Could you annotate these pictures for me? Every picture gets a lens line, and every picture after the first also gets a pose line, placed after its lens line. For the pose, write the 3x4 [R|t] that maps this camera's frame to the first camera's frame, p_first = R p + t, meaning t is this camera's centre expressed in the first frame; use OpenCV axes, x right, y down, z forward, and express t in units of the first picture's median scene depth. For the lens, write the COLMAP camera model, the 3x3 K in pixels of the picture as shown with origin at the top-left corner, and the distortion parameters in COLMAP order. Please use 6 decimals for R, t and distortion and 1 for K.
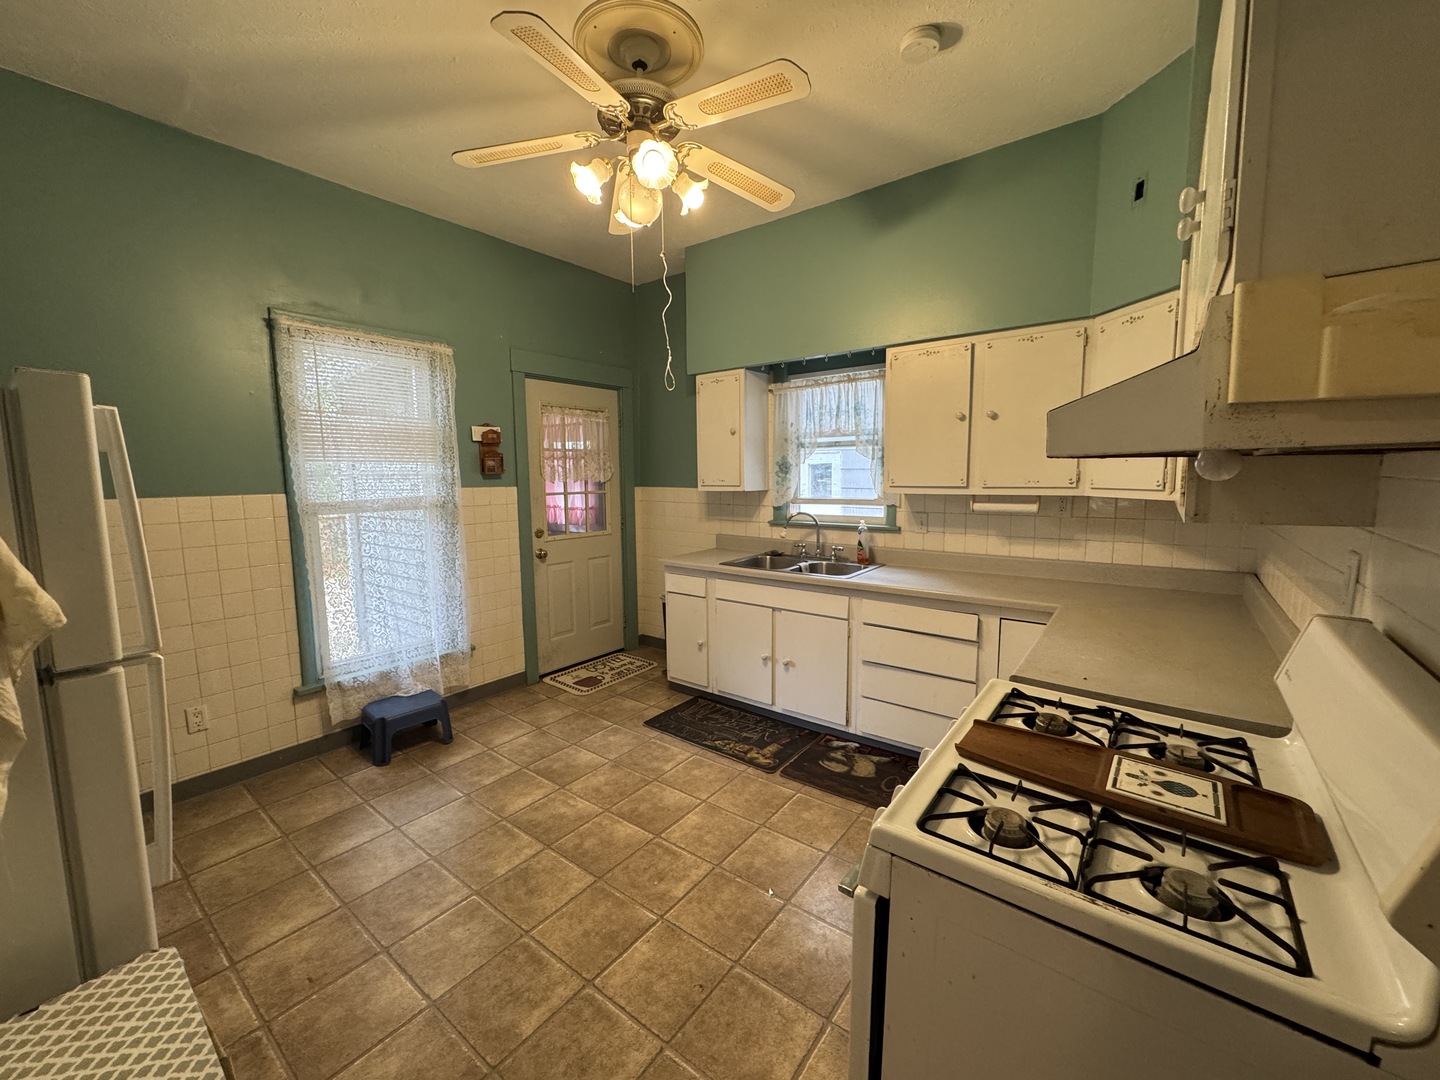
lens RADIAL K [[573.8, 0, 726.0], [0, 573.8, 529.6], [0, 0, 1]] dist [-0.000475, -0.000002]
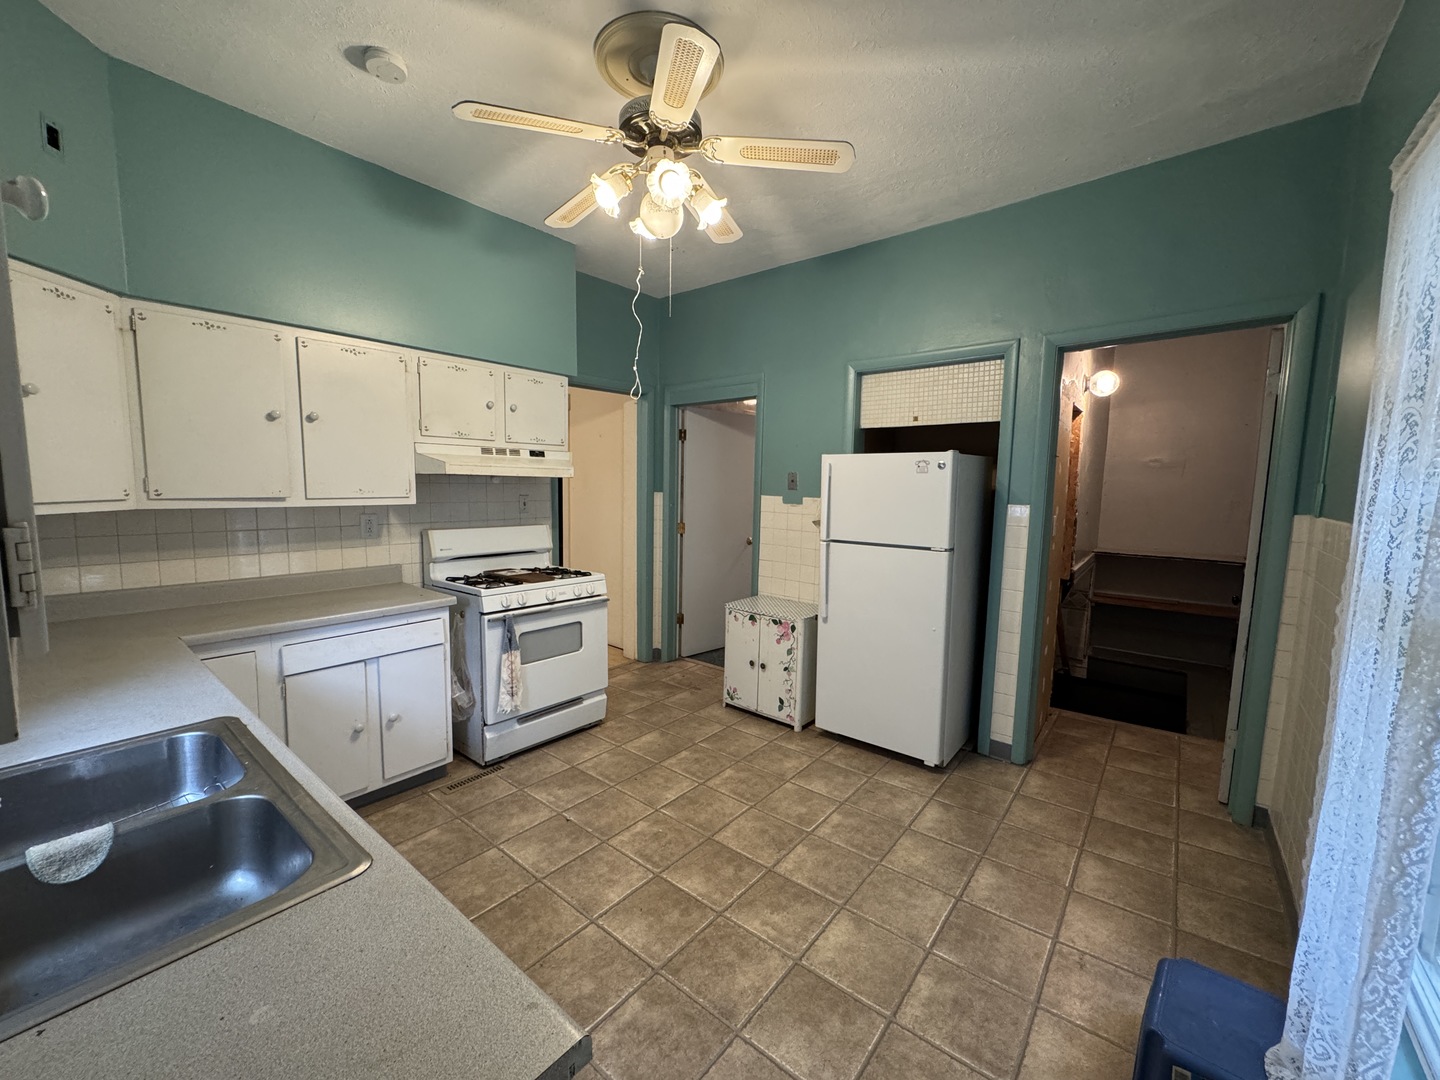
lens RADIAL K [[573.8, 0, 719.8], [0, 573.8, 546.8], [0, 0, 1]] dist [-0.000475, -0.000002]
pose [[-0.999091, -0.017034, 0.039089, -0.262652], [-0.008300, 0.976892, 0.213571, -0.191341], [-0.041824, 0.213052, -0.976145, 1.896235]]
